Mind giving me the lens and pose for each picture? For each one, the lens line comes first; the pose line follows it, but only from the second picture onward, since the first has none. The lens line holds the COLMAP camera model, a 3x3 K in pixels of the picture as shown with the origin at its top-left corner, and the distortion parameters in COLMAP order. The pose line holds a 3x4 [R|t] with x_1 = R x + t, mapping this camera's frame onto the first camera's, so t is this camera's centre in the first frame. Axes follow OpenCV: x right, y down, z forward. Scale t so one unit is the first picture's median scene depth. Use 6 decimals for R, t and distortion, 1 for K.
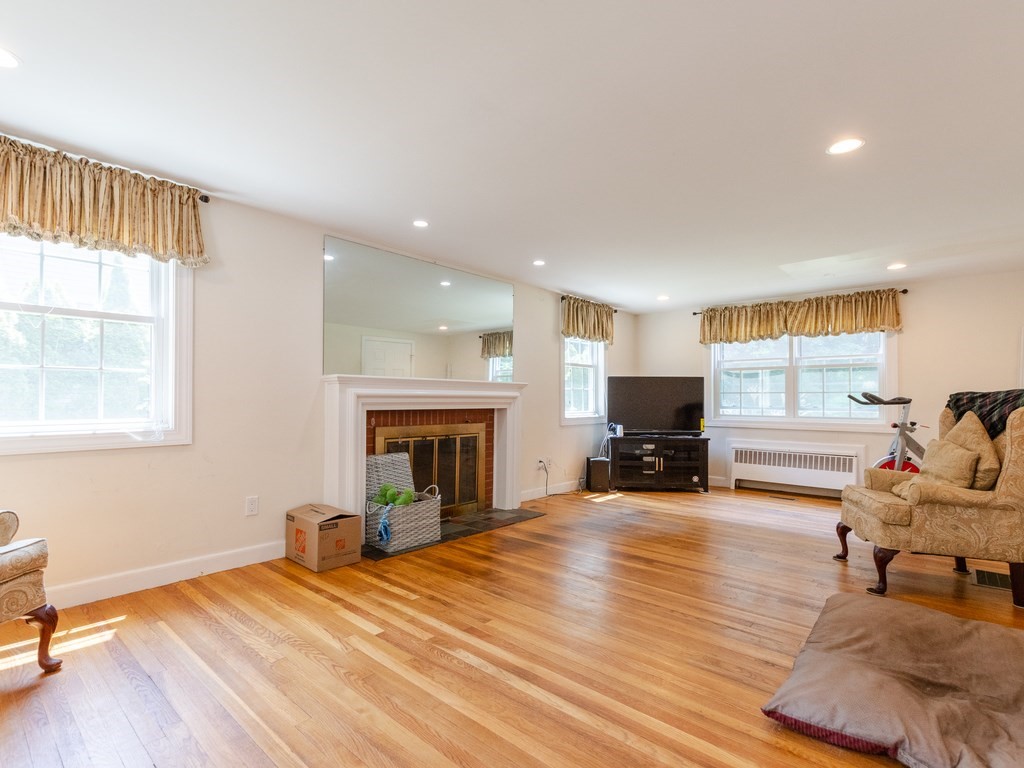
lens RADIAL K [[504.9, 0, 510.9], [0, 504.9, 391.8], [0, 0, 1]] dist [0.005326, -0.000606]
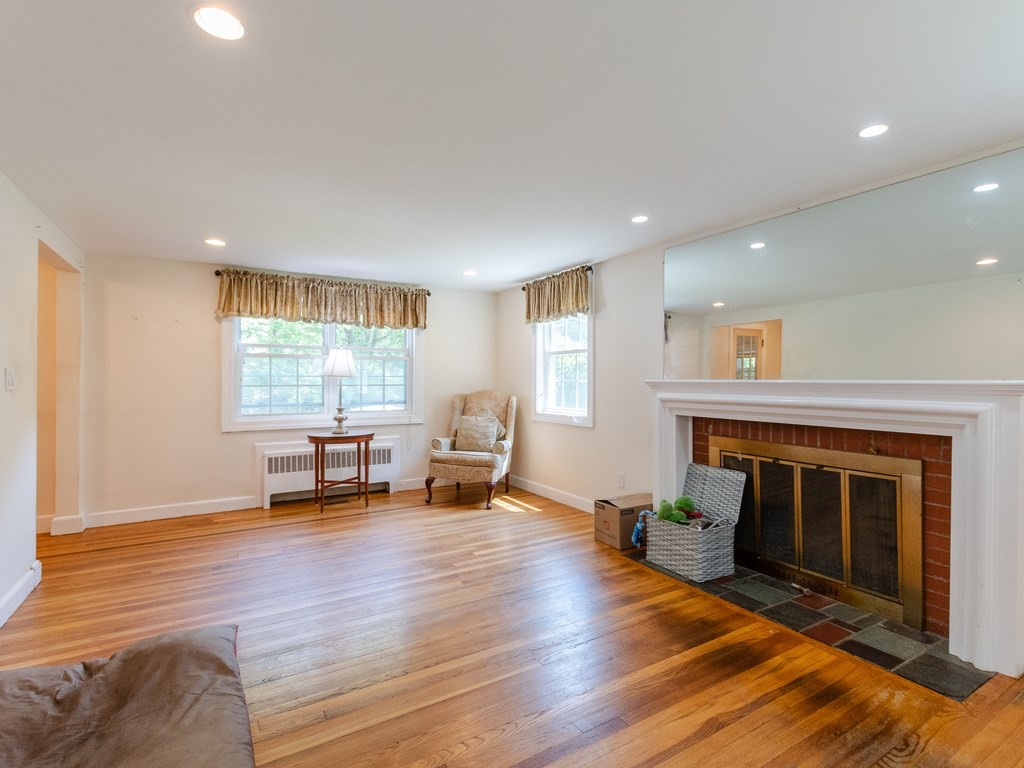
lens RADIAL K [[504.9, 0, 508.7], [0, 504.9, 378.8], [0, 0, 1]] dist [0.005326, -0.000606]
pose [[-0.310969, -0.005158, -0.950406, 0.677343], [0.012684, 0.999874, -0.009577, -0.025816], [0.950335, -0.015033, -0.310865, 0.909248]]
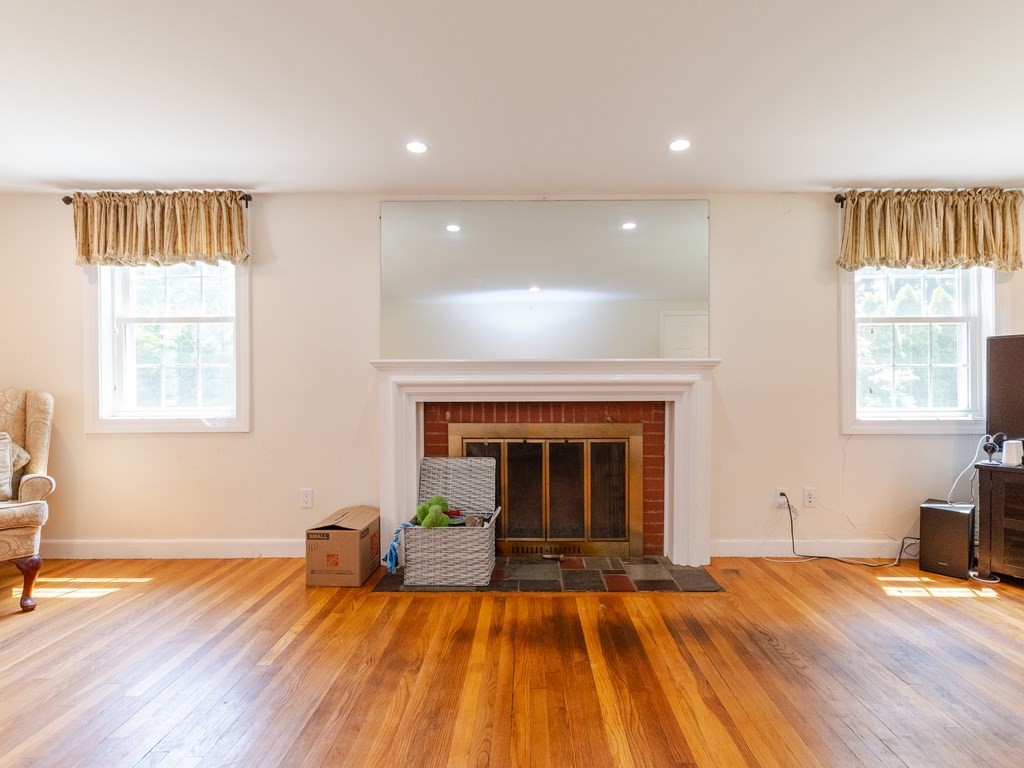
lens RADIAL K [[504.9, 0, 524.8], [0, 504.9, 386.5], [0, 0, 1]] dist [0.005326, -0.000606]
pose [[0.657742, -0.006960, -0.753211, 0.406735], [0.017936, 0.999818, 0.006424, 0.008436], [0.753030, -0.017735, 0.657747, 0.542642]]
